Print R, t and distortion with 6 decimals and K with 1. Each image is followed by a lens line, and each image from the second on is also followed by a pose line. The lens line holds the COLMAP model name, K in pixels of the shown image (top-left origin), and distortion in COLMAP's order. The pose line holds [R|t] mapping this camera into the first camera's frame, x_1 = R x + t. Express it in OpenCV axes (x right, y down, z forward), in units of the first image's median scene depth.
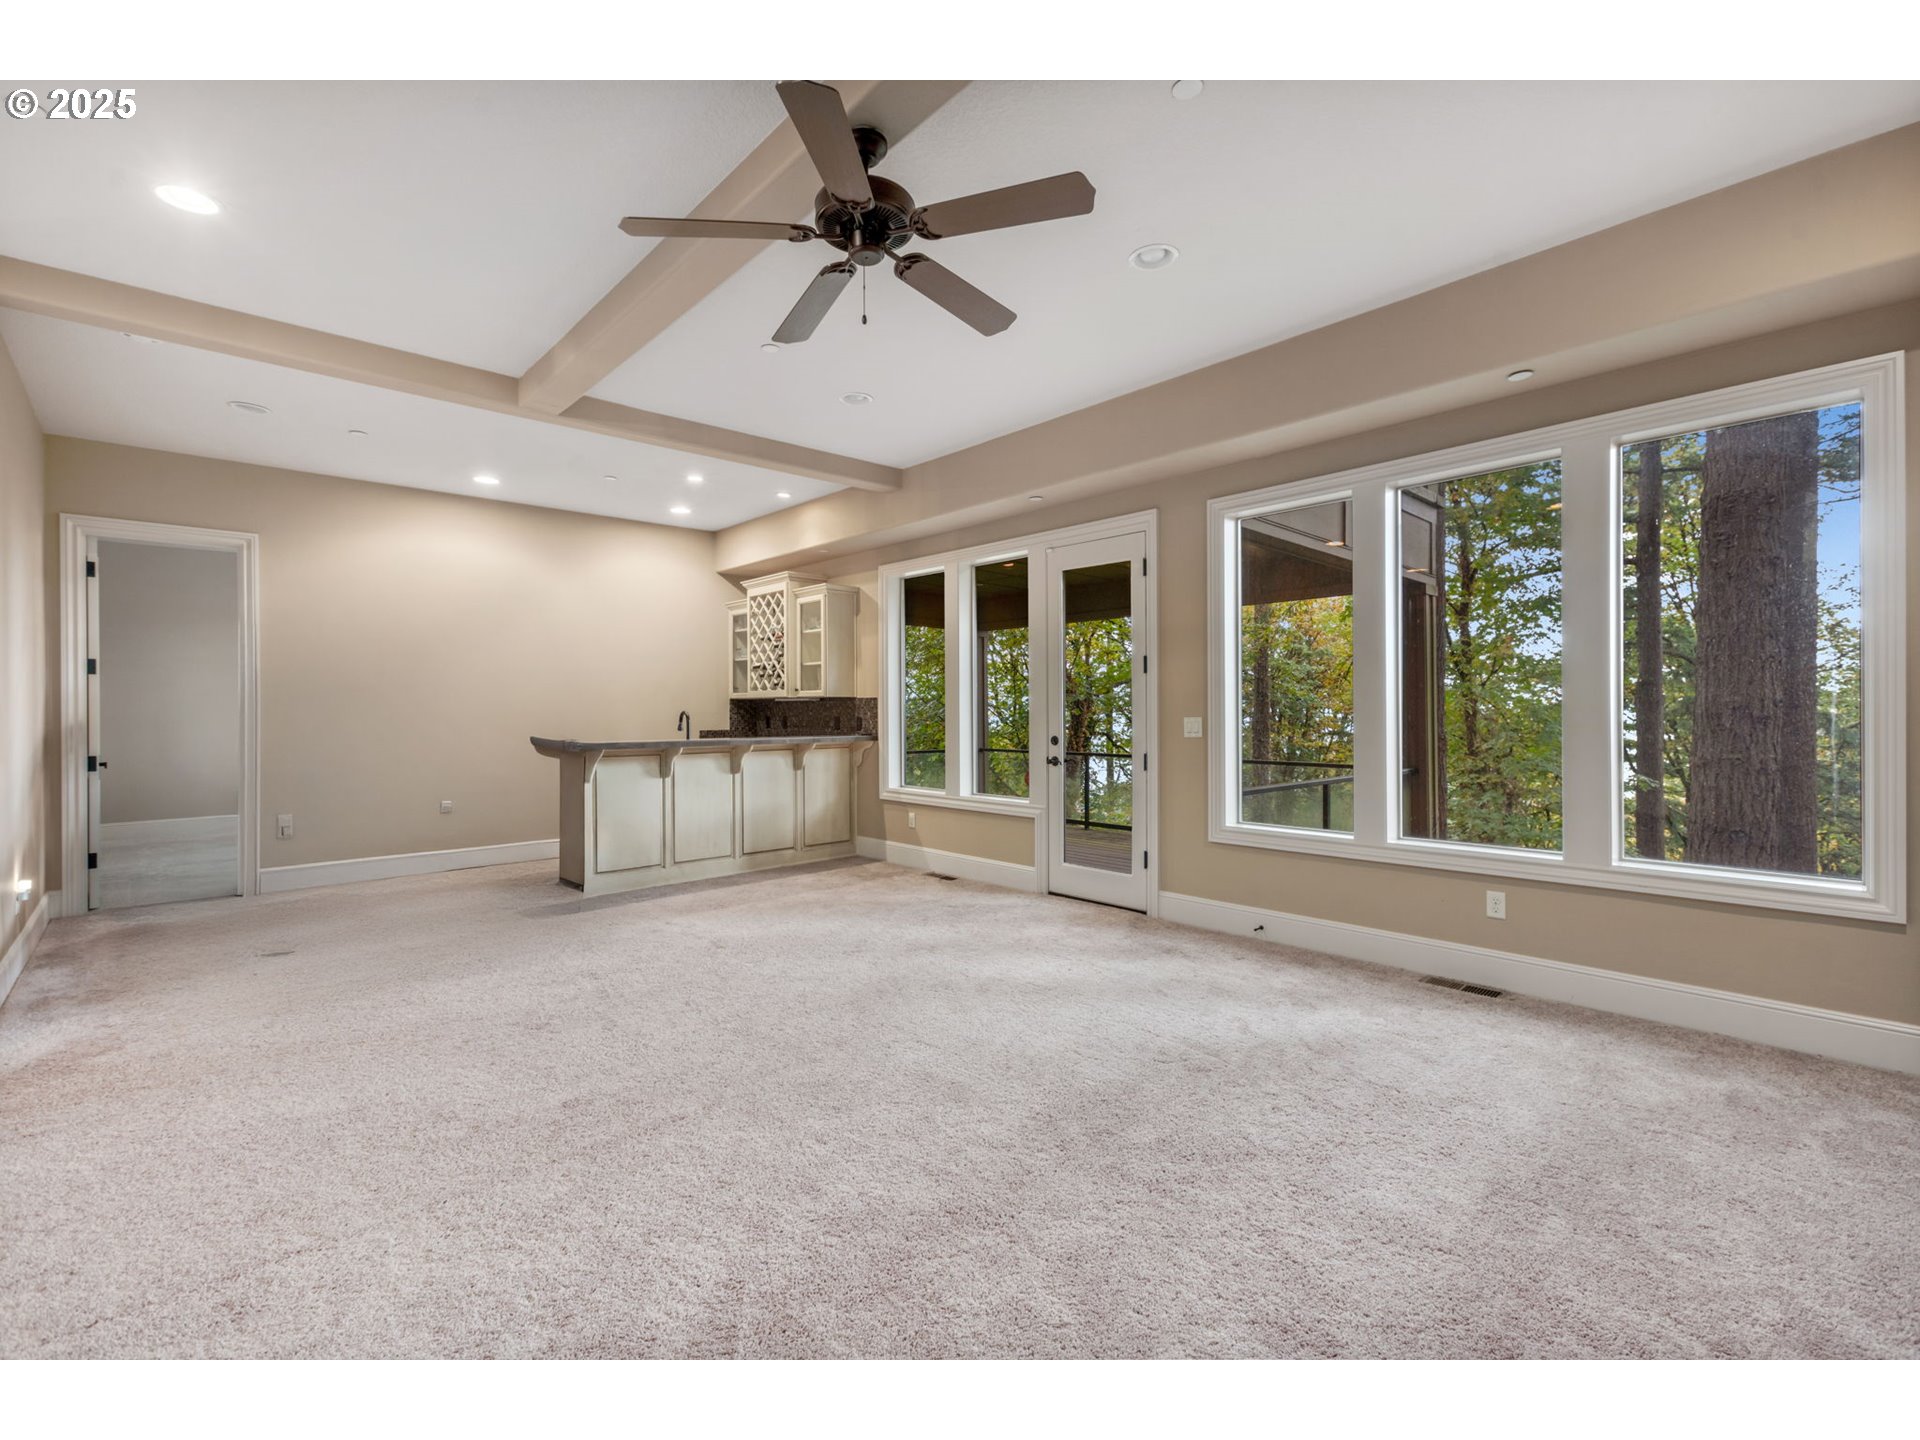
lens RADIAL K [[861.2, 0, 964.1], [0, 861.2, 712.2], [0, 0, 1]] dist [0.003791, -0.000375]
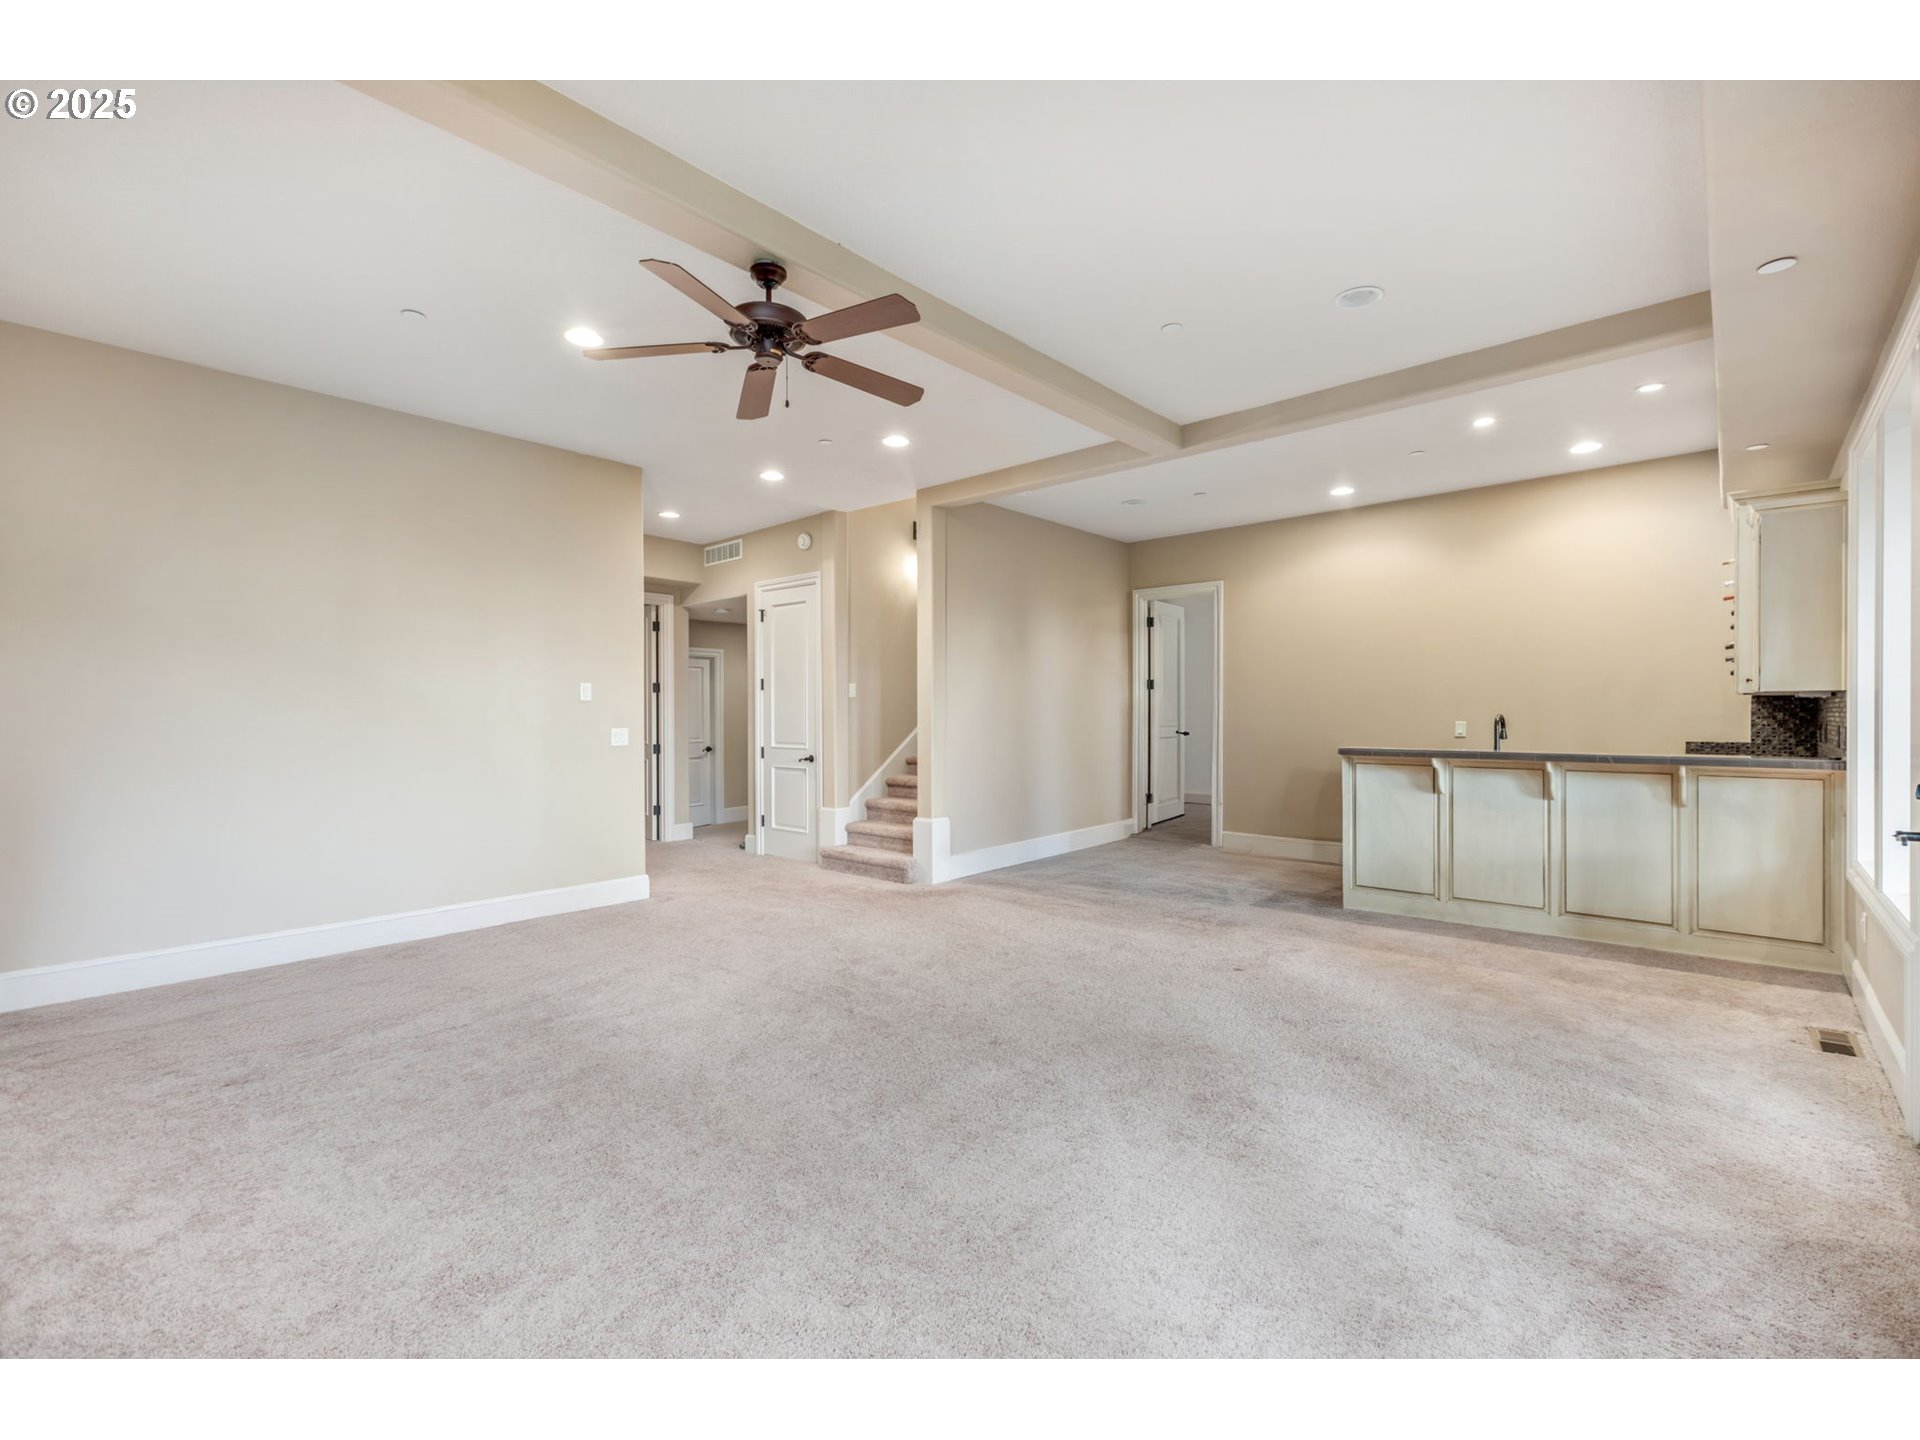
lens RADIAL K [[861.2, 0, 939.9], [0, 861.2, 714.7], [0, 0, 1]] dist [0.003791, -0.000375]
pose [[0.075432, 0.003013, -0.997146, 0.503278], [-0.000912, 0.999995, 0.002952, -0.003231], [0.997151, 0.000686, 0.075434, 0.495909]]
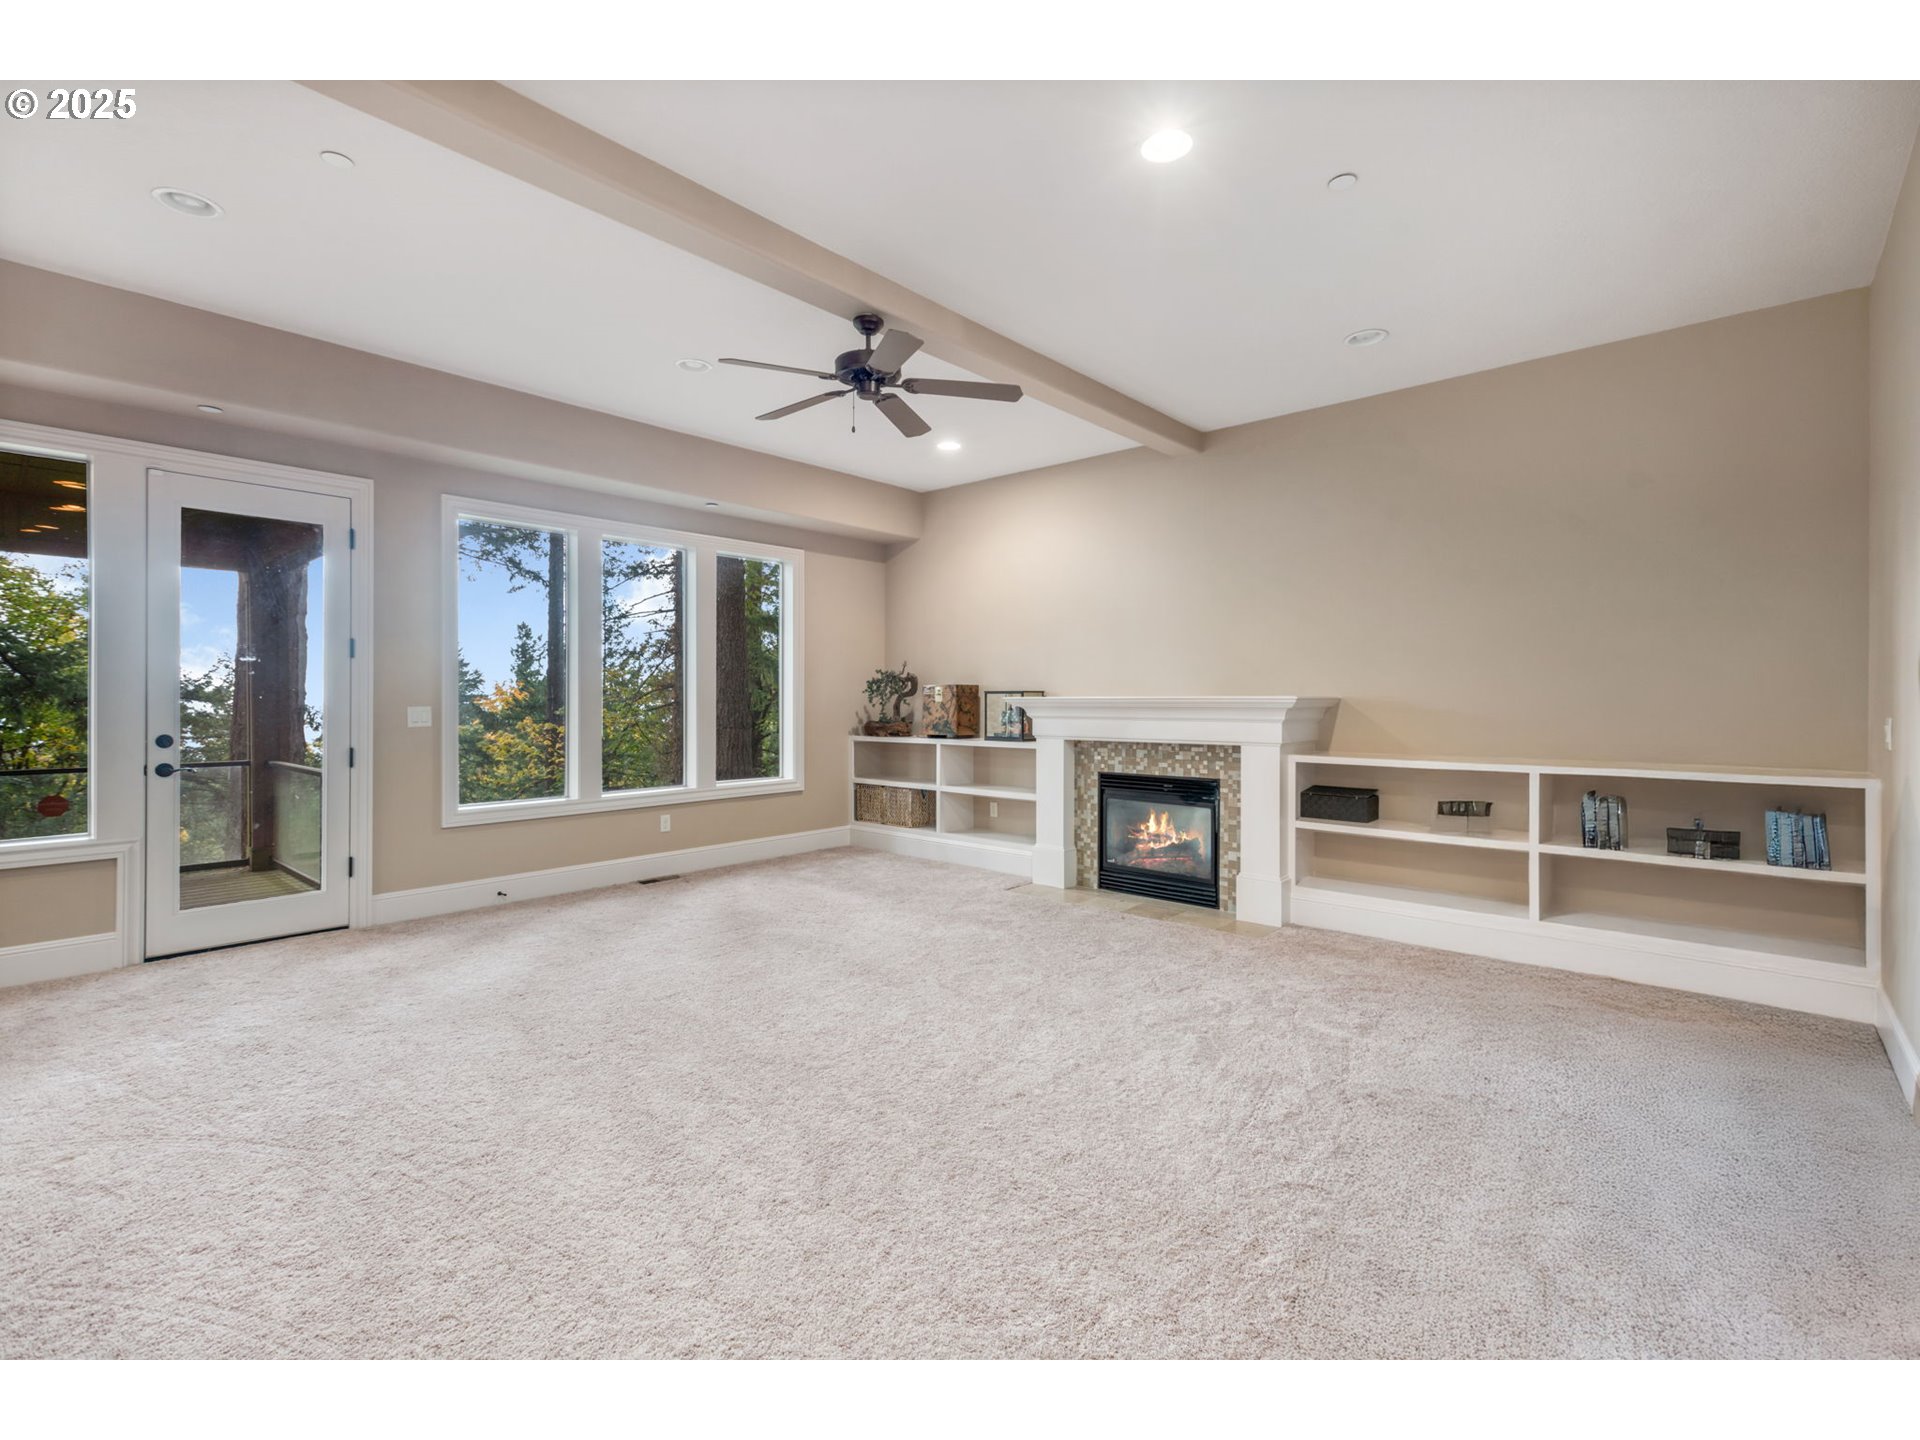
lens RADIAL K [[861.2, 0, 965.3], [0, 861.2, 704.9], [0, 0, 1]] dist [0.003791, -0.000375]
pose [[-0.093850, -0.004980, 0.995574, -0.669699], [0.002503, 0.999983, 0.005238, 0.000456], [-0.995583, 0.002984, -0.093836, 0.405870]]
